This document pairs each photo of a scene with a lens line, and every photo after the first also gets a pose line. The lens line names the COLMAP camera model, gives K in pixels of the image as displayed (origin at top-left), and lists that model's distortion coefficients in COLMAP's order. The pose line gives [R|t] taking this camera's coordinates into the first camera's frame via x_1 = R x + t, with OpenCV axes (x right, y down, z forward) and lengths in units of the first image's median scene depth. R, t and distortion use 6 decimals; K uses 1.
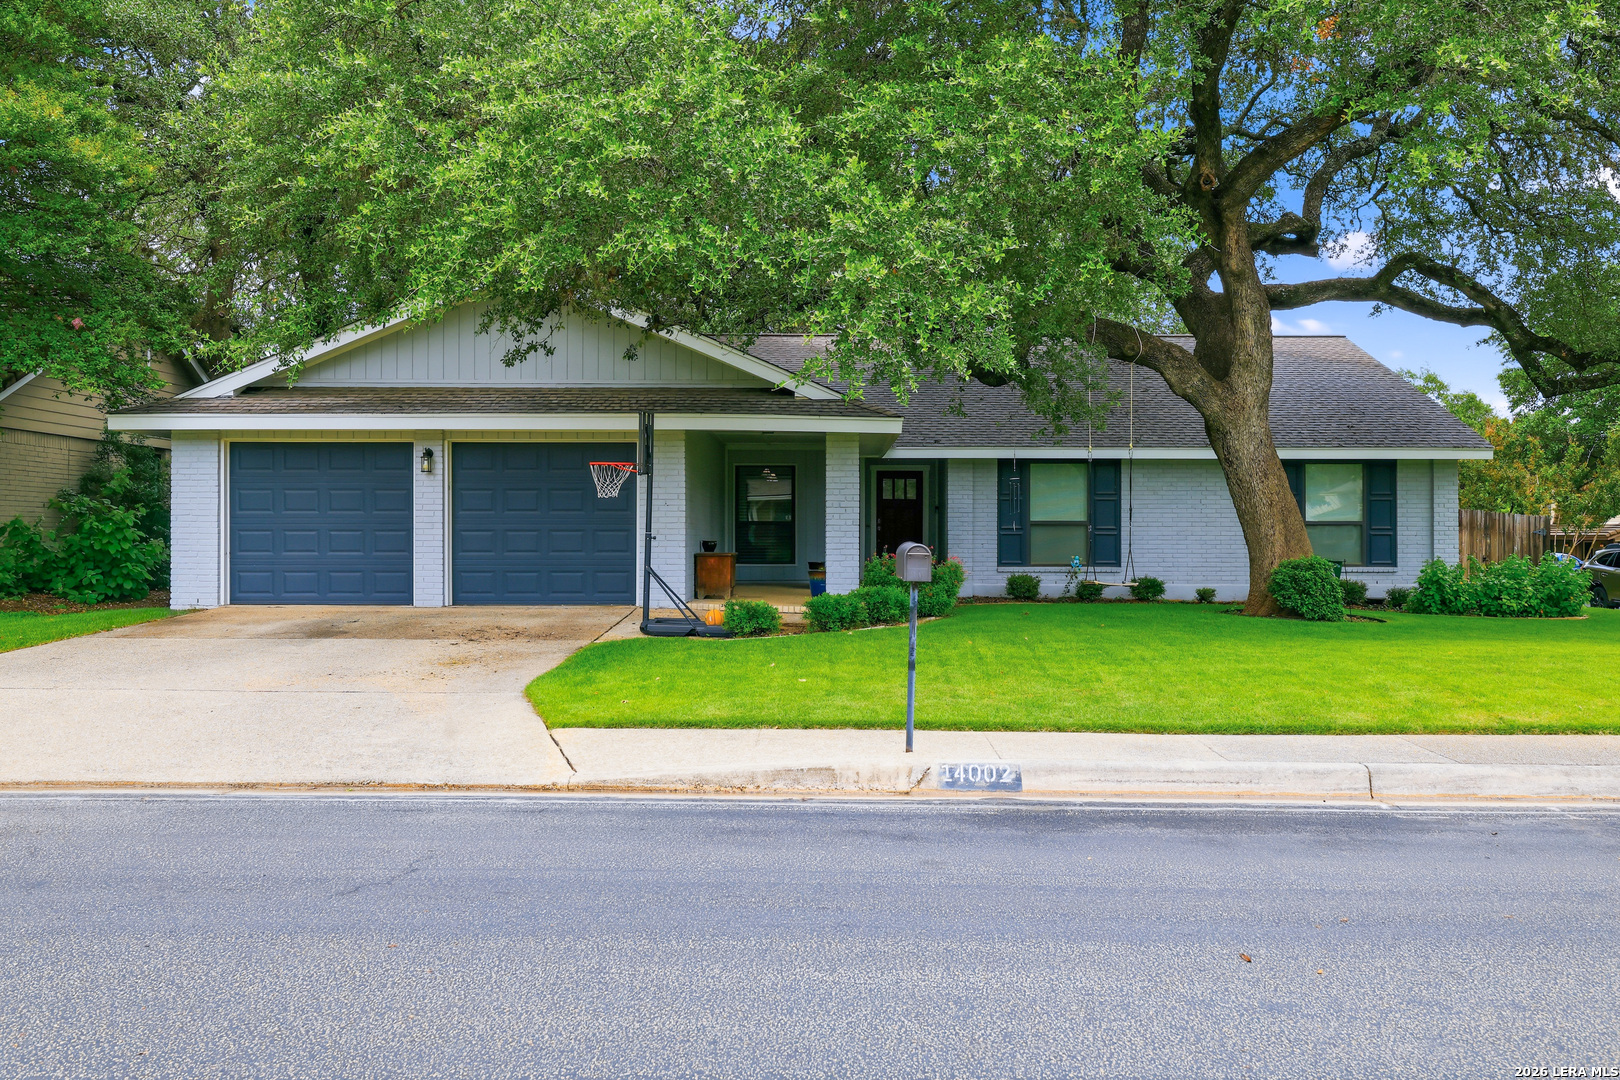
lens RADIAL K [[1398.2, 0, 809.7], [0, 1398.2, 539.5], [0, 0, 1]] dist [-0.002464, -0.000553]
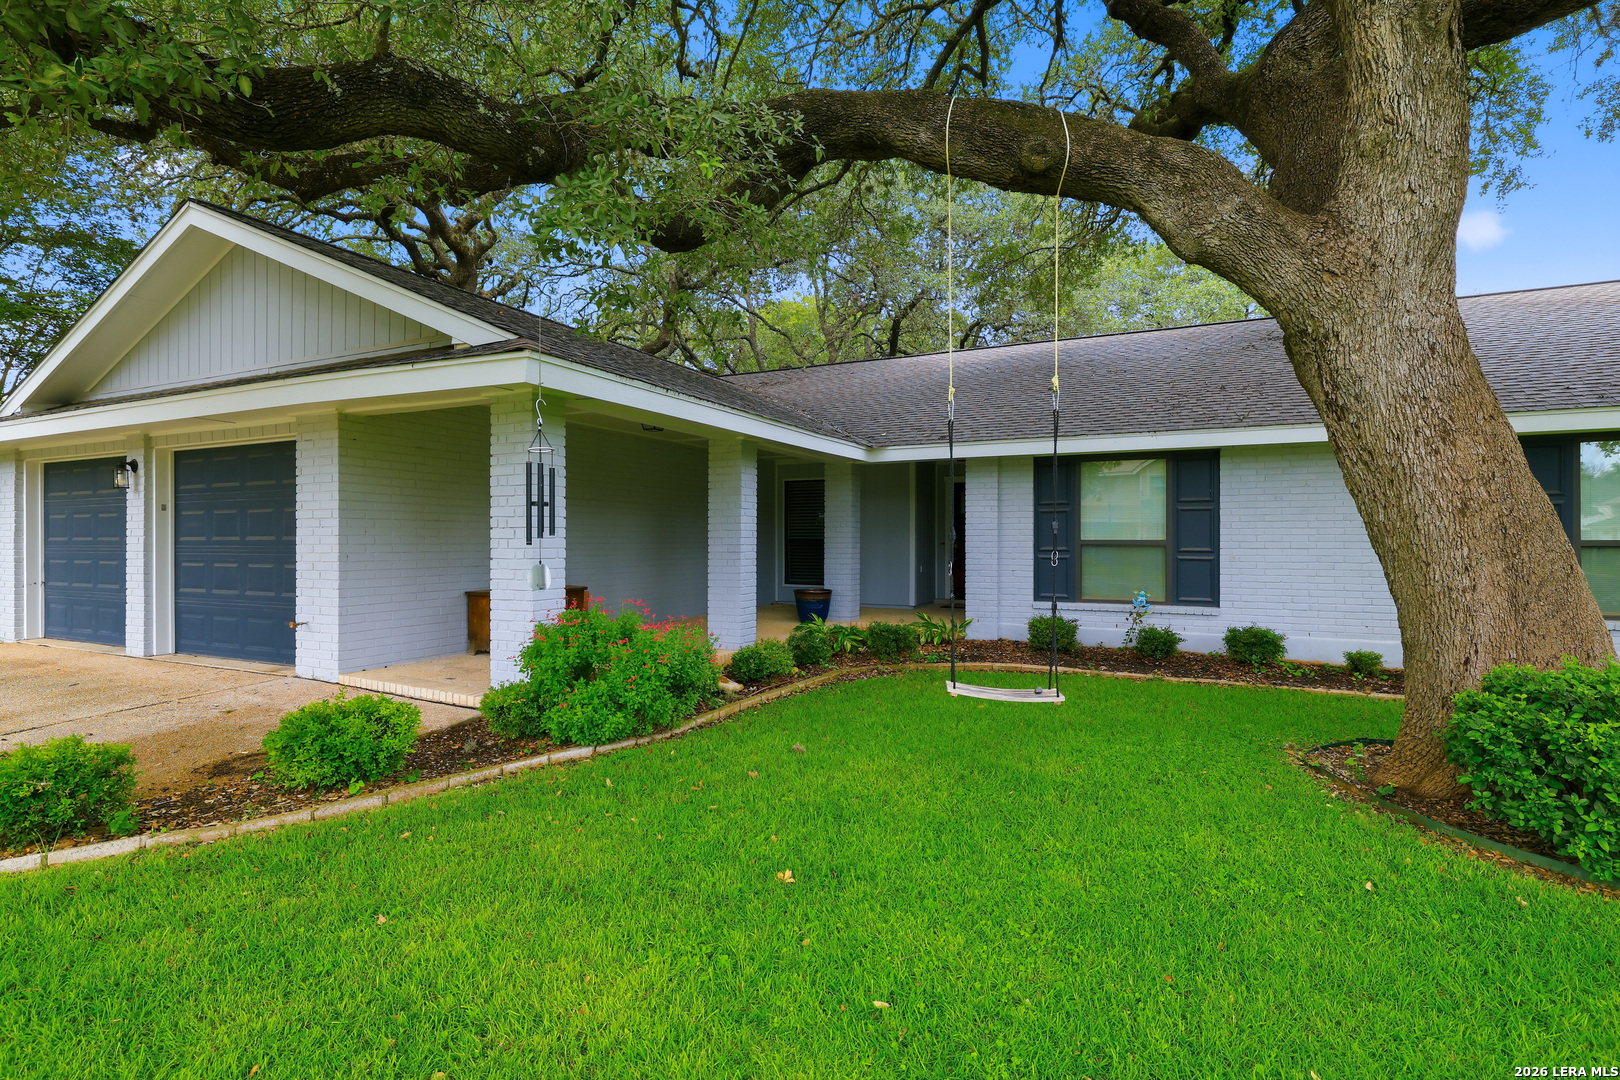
lens RADIAL K [[779.7, 0, 808.1], [0, 779.7, 535.3], [0, 0, 1]] dist [-0.015867, -0.000370]
pose [[0.906067, -0.005576, -0.423097, 0.204515], [0.003211, 0.999975, -0.006301, -0.013743], [0.423122, 0.004351, 0.906062, 0.583614]]
